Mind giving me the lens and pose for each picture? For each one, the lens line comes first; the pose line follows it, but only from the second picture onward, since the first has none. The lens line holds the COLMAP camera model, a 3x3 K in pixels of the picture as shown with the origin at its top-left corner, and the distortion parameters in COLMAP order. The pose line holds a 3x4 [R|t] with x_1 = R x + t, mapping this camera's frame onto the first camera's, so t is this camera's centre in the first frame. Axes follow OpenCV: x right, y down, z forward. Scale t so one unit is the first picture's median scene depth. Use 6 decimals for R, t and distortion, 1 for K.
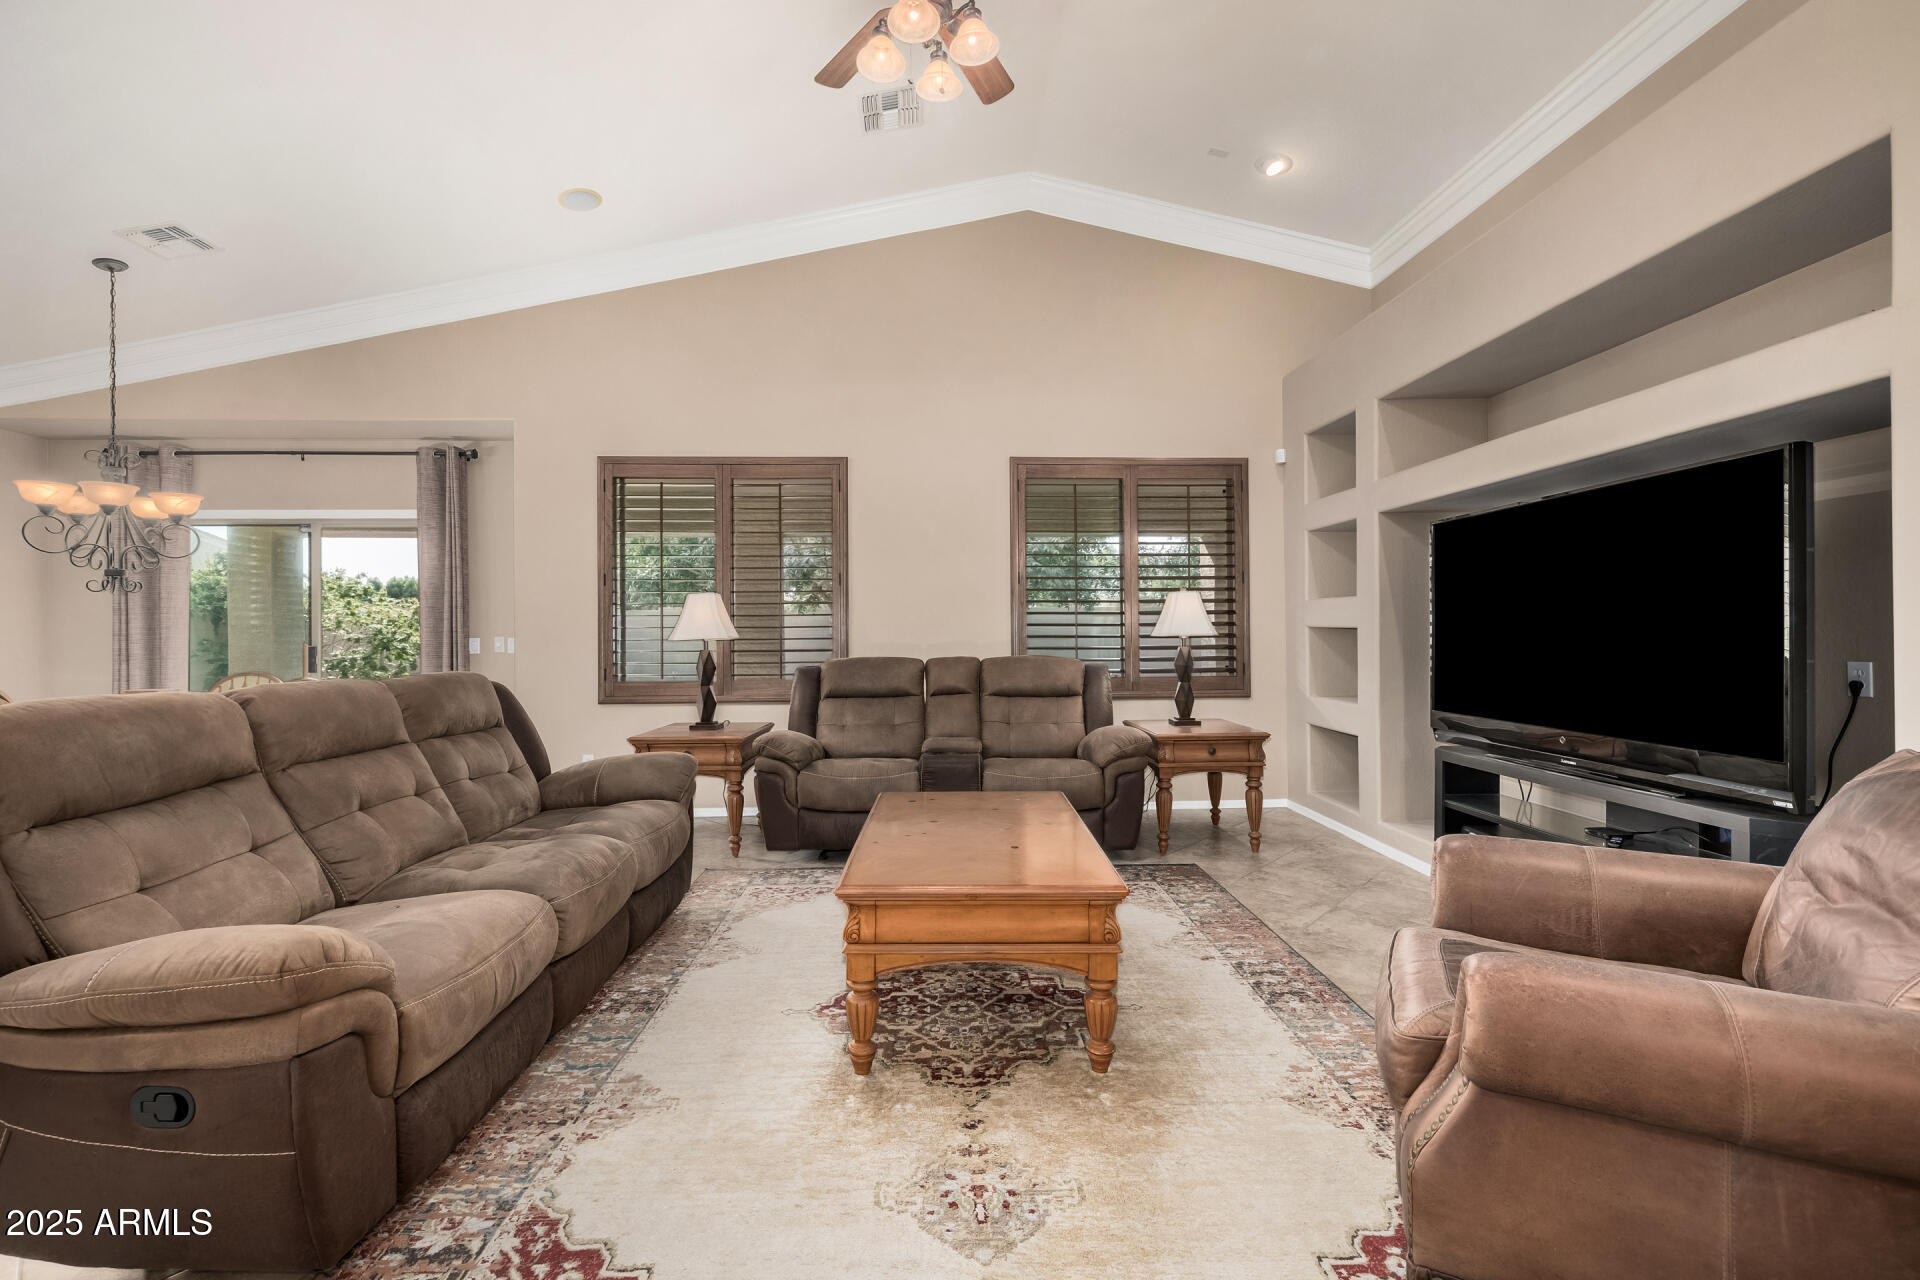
lens RADIAL K [[816.4, 0, 968.7], [0, 816.4, 634.5], [0, 0, 1]] dist [0.000257, -0.000464]
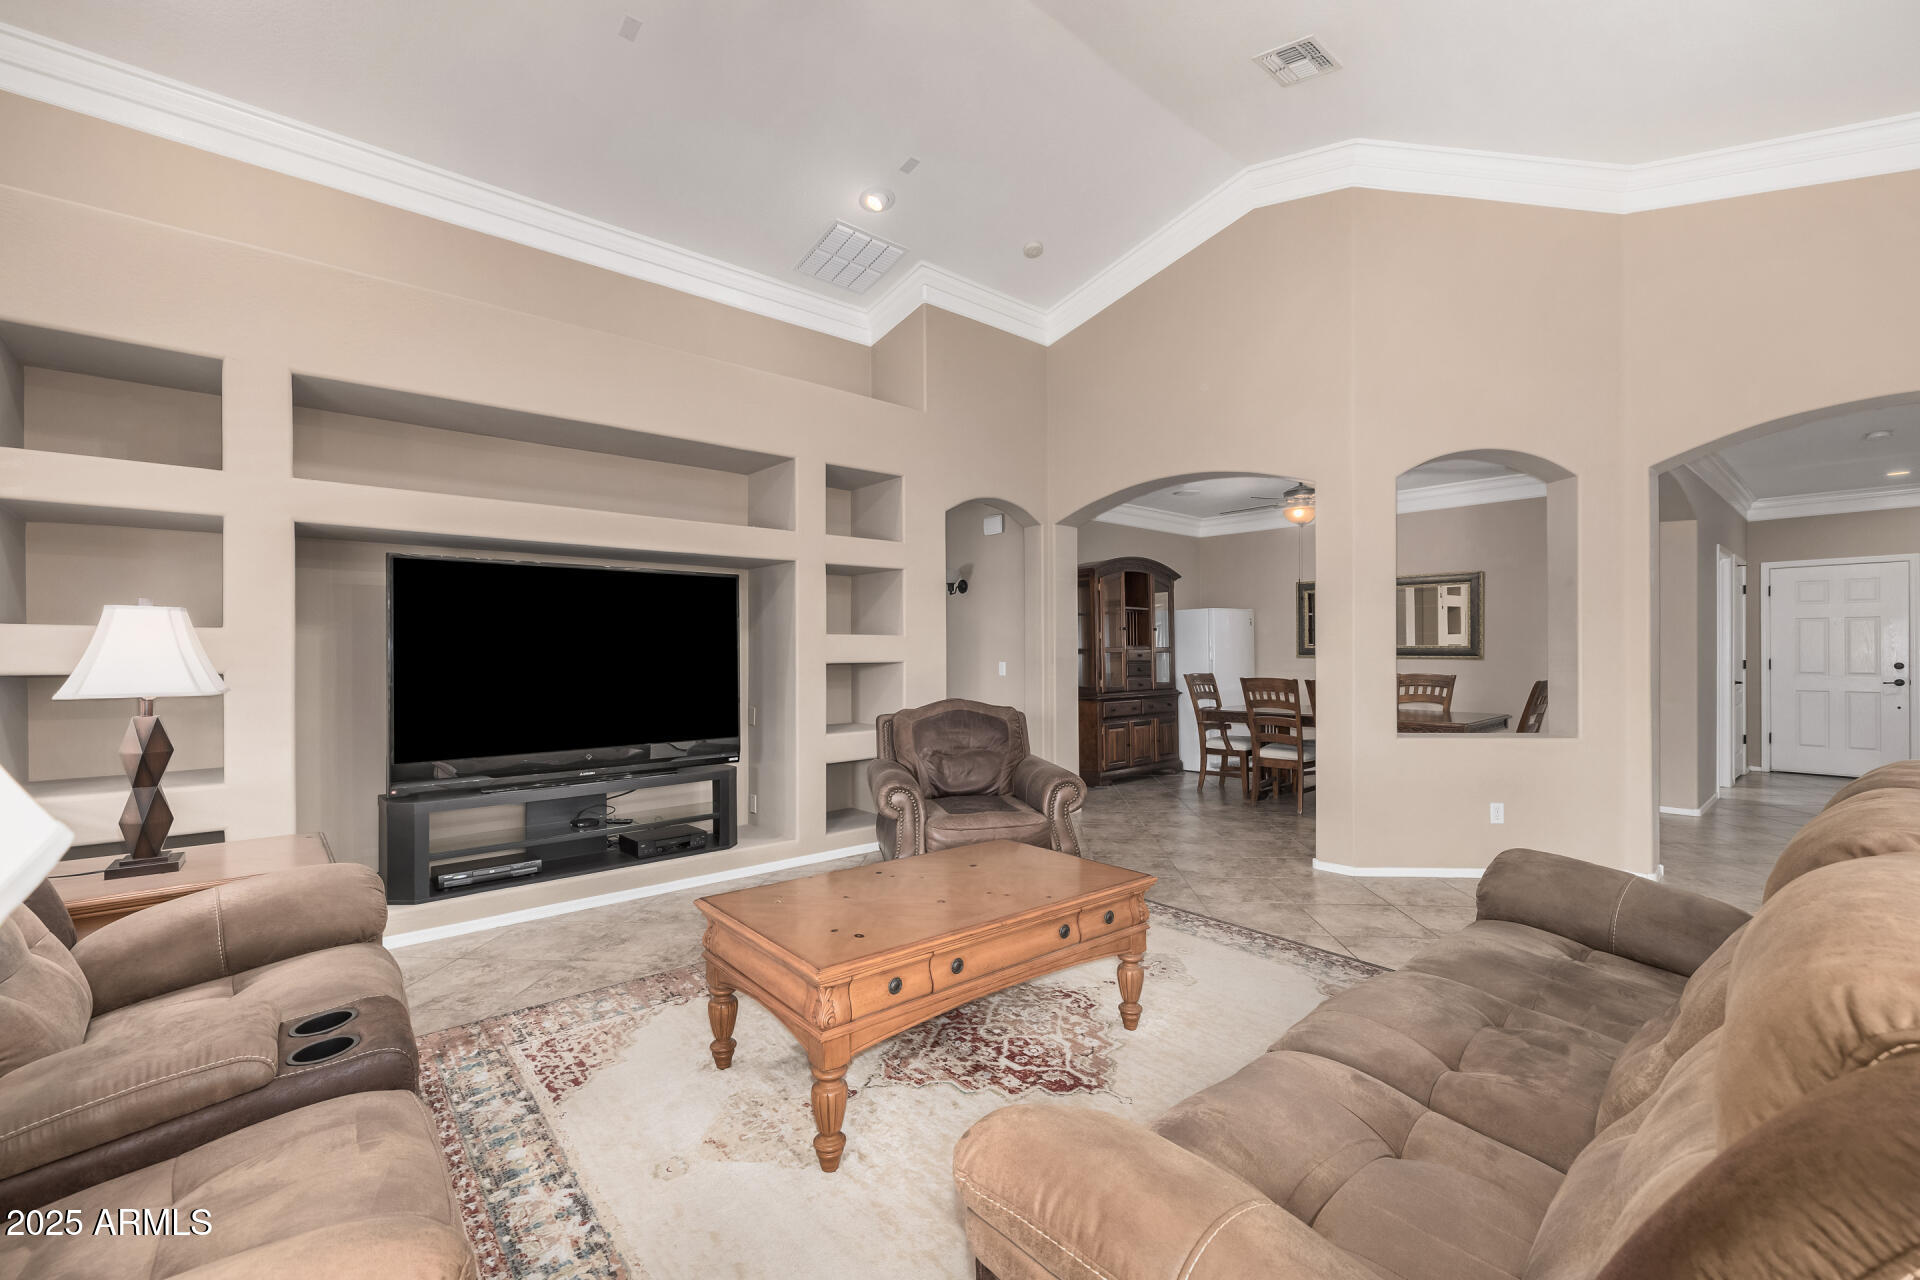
lens RADIAL K [[816.4, 0, 960.2], [0, 816.4, 646.6], [0, 0, 1]] dist [0.000257, -0.000464]
pose [[-0.626141, 0.012098, 0.779616, -0.430301], [0.006879, 0.999926, -0.009992, -0.018112], [-0.779680, -0.000894, -0.626178, 0.898759]]
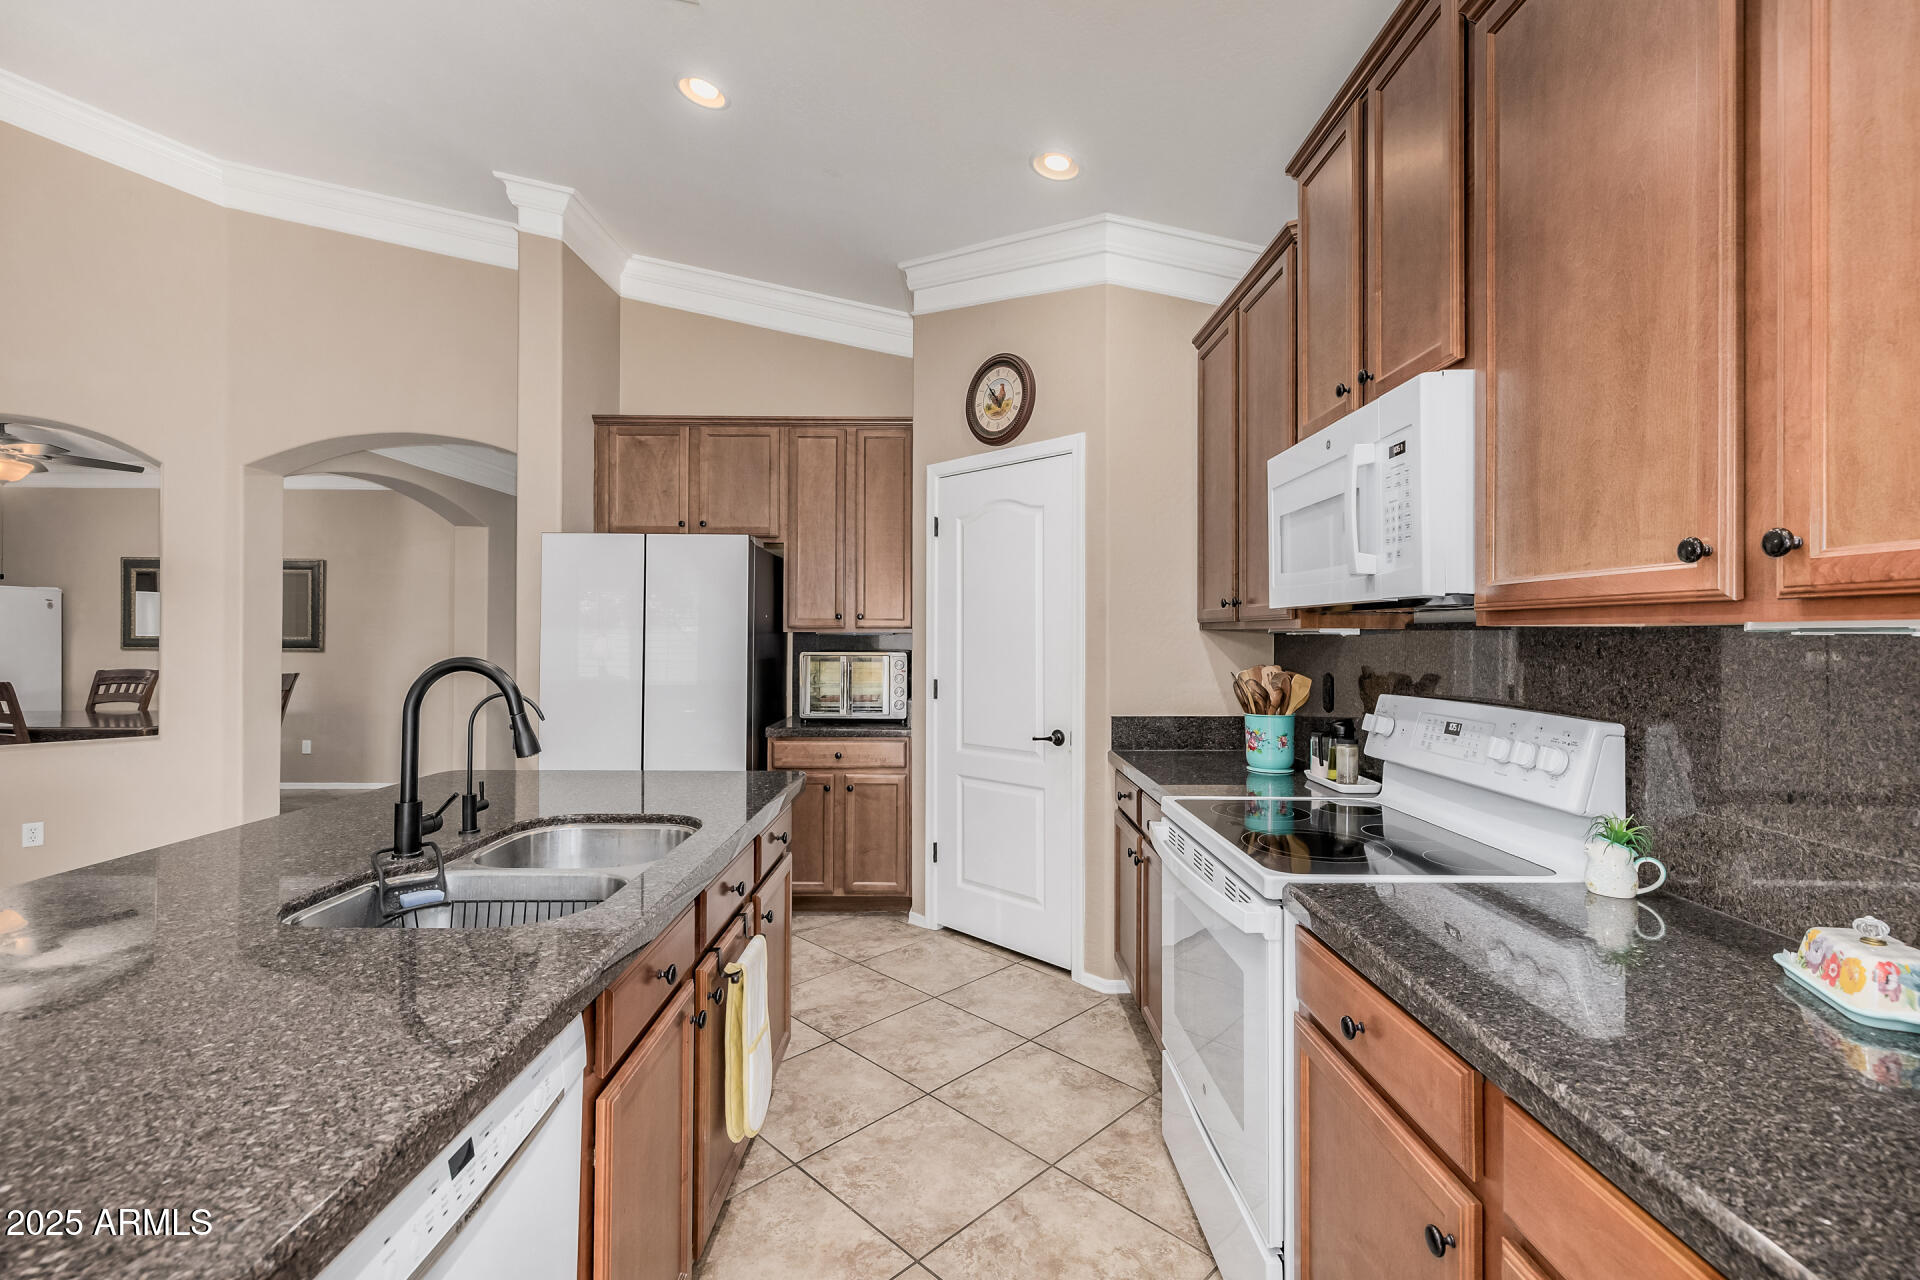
lens RADIAL K [[816.4, 0, 971.2], [0, 816.4, 629.6], [0, 0, 1]] dist [0.000257, -0.000464]
pose [[-0.999729, 0.001013, 0.023238, -1.054655], [0.000886, 0.999985, -0.005450, -0.030622], [-0.023243, -0.005428, -0.999715, 0.615633]]
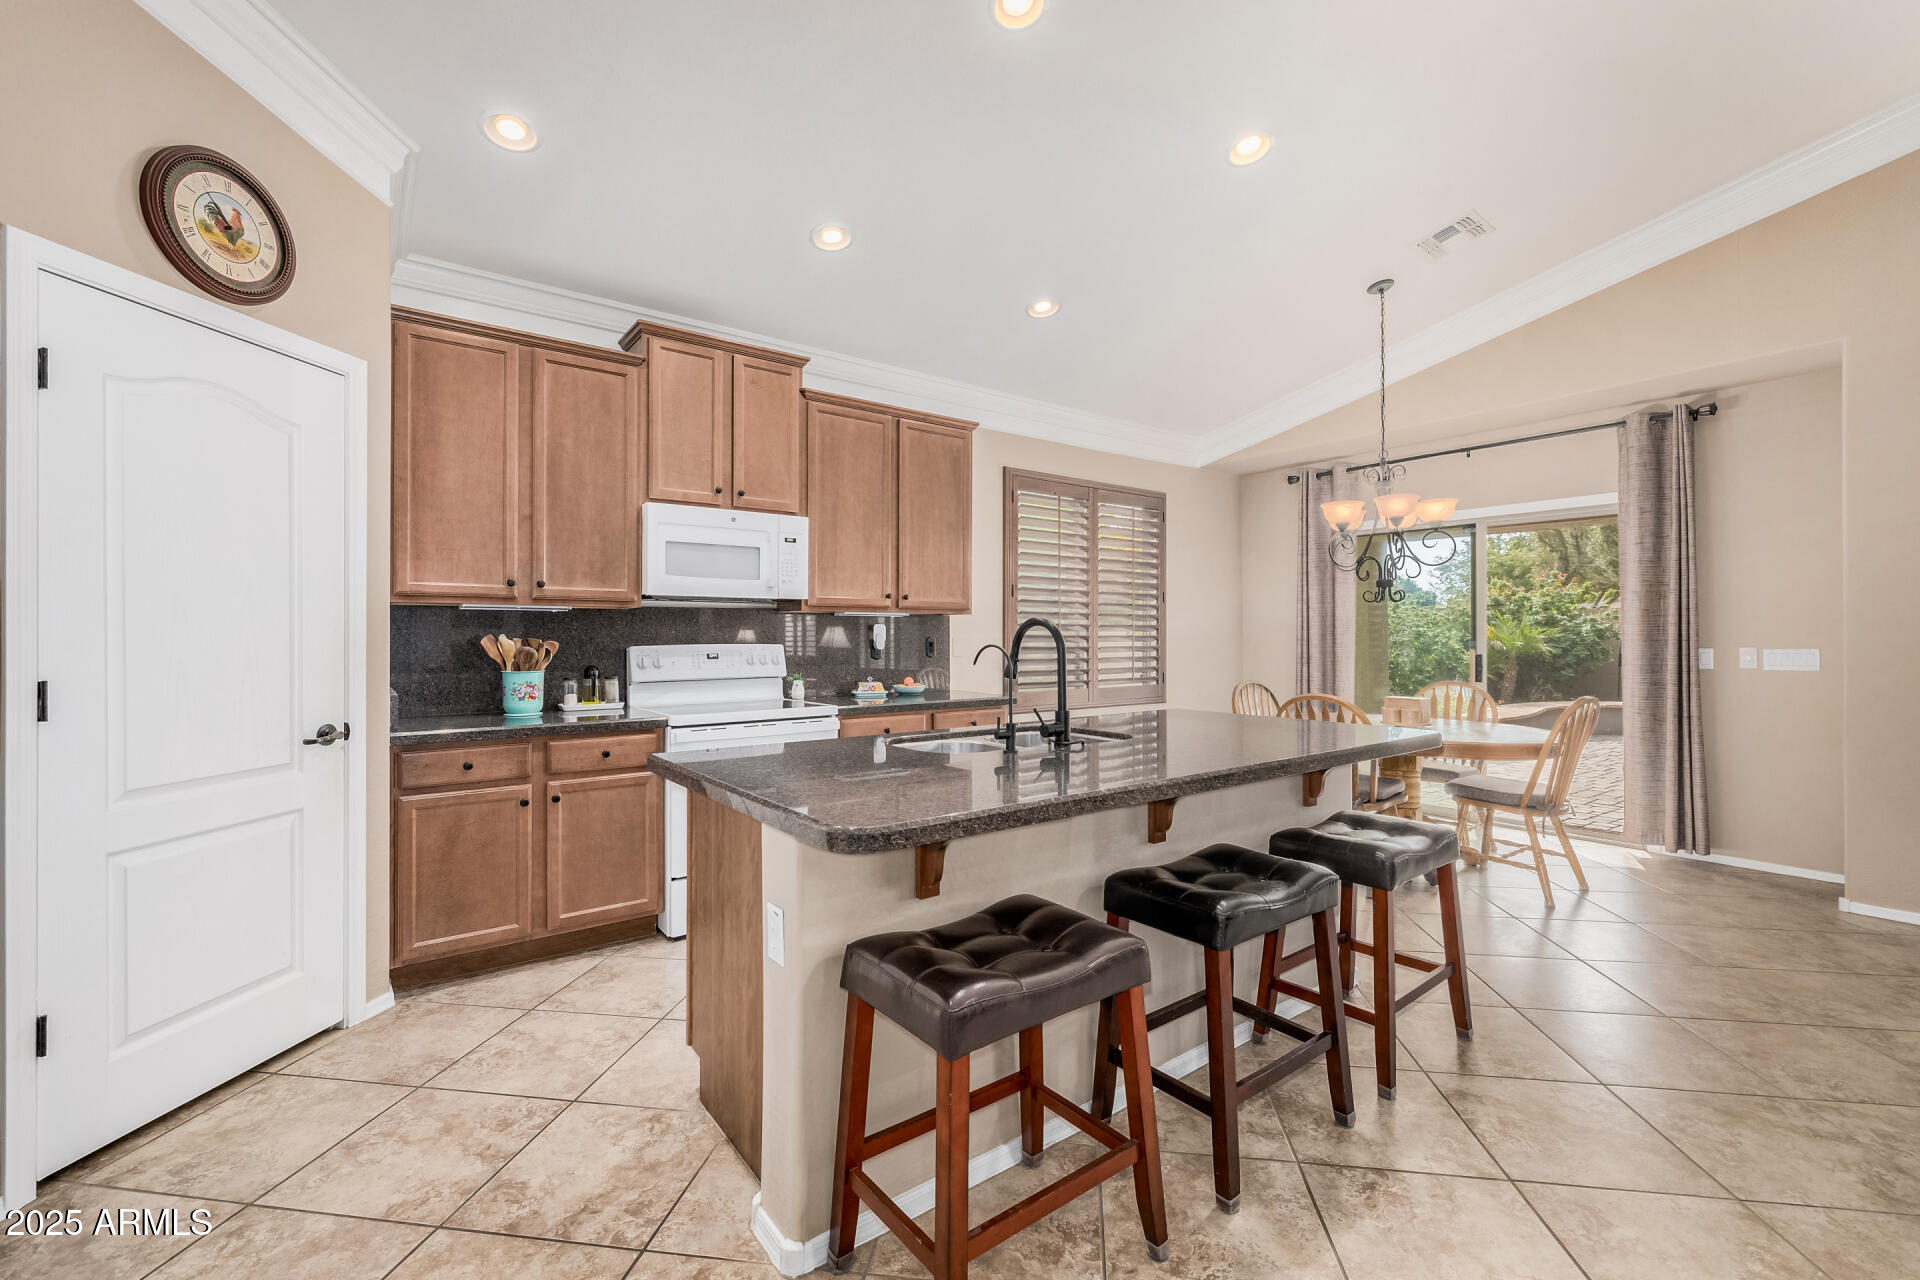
lens RADIAL K [[816.4, 0, 947.4], [0, 816.4, 632.9], [0, 0, 1]] dist [0.000257, -0.000464]
pose [[0.562474, 0.001661, -0.826813, -0.447407], [-0.001640, 0.999998, 0.000893, -0.011042], [0.826813, 0.000854, 0.562476, -0.036919]]
